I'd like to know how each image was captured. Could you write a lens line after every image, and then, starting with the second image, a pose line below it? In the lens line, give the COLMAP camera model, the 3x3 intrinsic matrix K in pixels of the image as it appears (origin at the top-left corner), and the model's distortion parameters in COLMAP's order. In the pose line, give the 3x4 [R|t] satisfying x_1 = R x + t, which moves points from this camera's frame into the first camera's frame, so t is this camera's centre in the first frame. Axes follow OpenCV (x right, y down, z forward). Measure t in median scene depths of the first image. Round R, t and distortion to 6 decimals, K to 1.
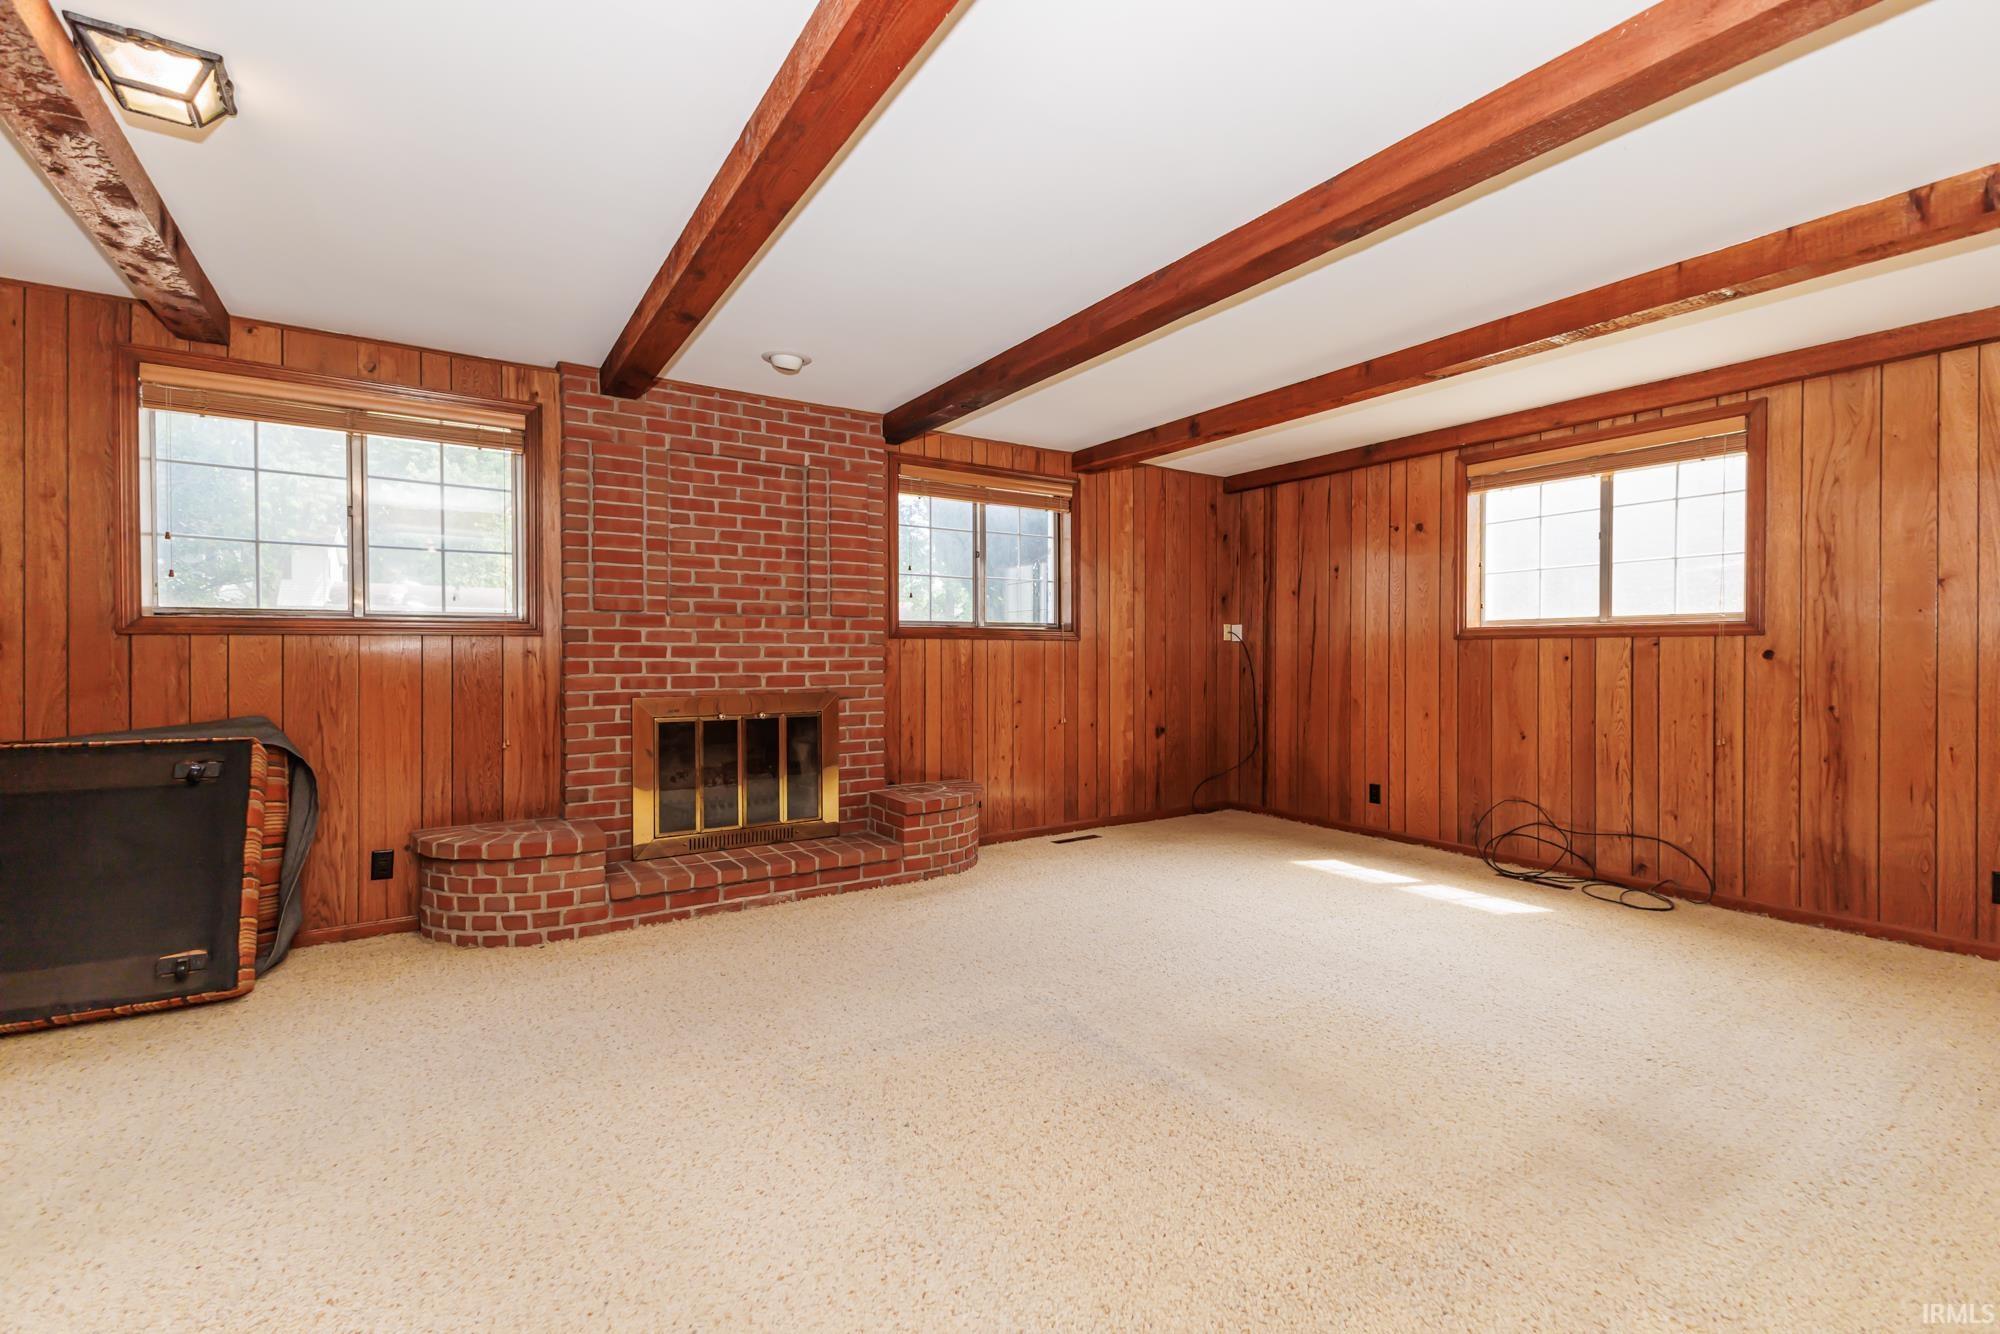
lens RADIAL K [[868.1, 0, 1011.2], [0, 868.1, 661.9], [0, 0, 1]] dist [0.010707, -0.001938]
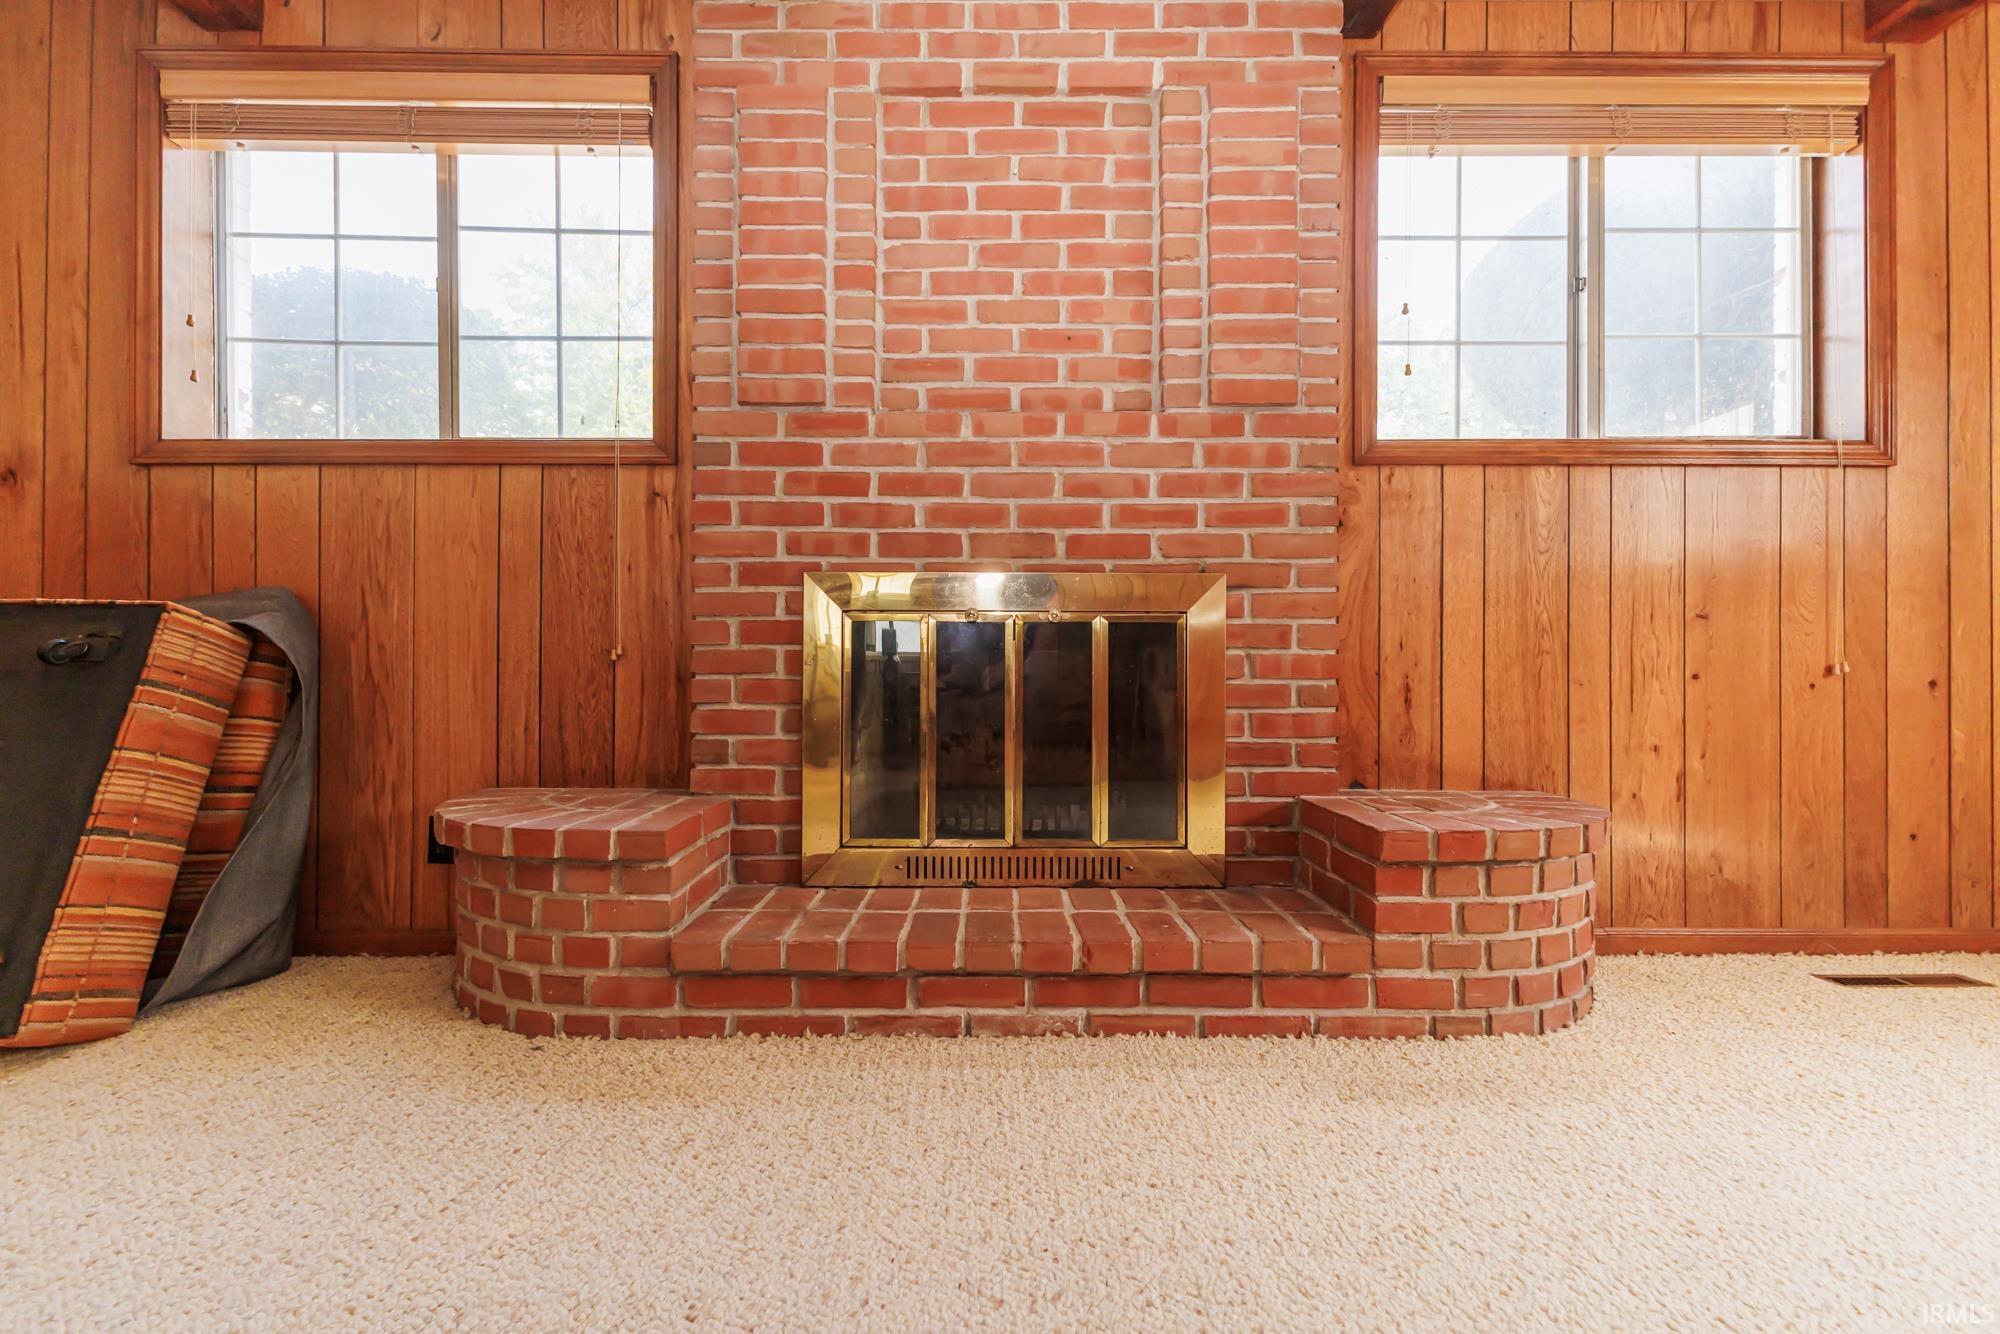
lens RADIAL K [[868.1, 0, 990.2], [0, 868.1, 671.0], [0, 0, 1]] dist [0.010707, -0.001938]
pose [[0.830026, 0.001916, -0.557721, -0.050152], [-0.006942, 0.999952, -0.006897, 0.096923], [0.557681, 0.009596, 0.830000, 0.592512]]
